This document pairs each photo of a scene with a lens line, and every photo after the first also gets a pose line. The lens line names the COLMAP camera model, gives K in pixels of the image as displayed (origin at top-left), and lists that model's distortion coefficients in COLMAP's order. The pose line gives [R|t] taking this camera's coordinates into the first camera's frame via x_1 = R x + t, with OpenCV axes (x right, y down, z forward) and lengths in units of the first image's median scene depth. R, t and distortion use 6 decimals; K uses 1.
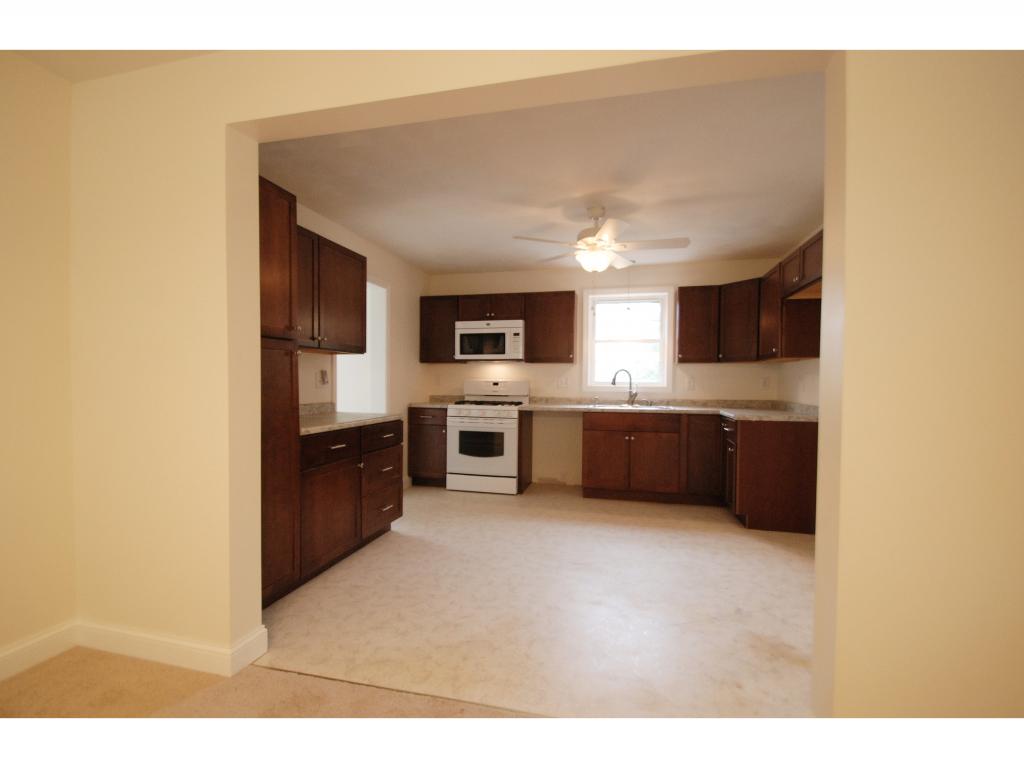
lens RADIAL K [[472.8, 0, 505.5], [0, 472.8, 391.3], [0, 0, 1]] dist [0.000123, -0.000013]
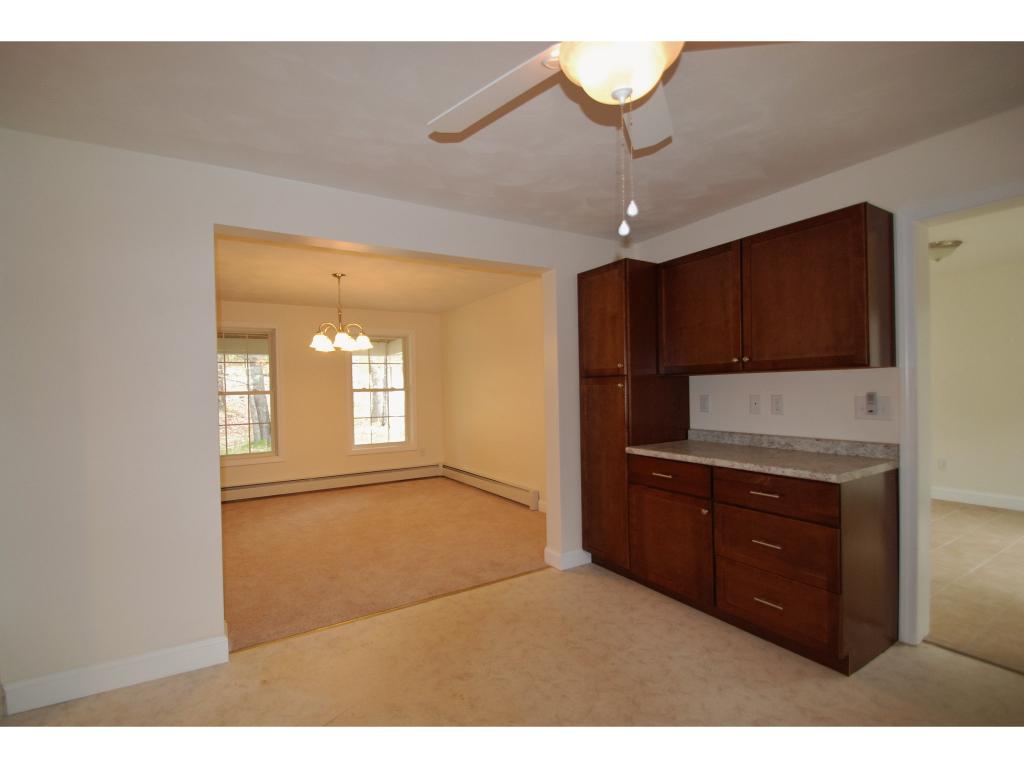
lens RADIAL K [[490.5, 0, 510.7], [0, 490.5, 390.0], [0, 0, 1]] dist [-0.001301, -0.000246]
pose [[-0.698144, 0.009270, -0.715898, 0.332894], [-0.001745, 0.999891, 0.014650, -0.042272], [0.715955, 0.011477, -0.698052, 0.816845]]
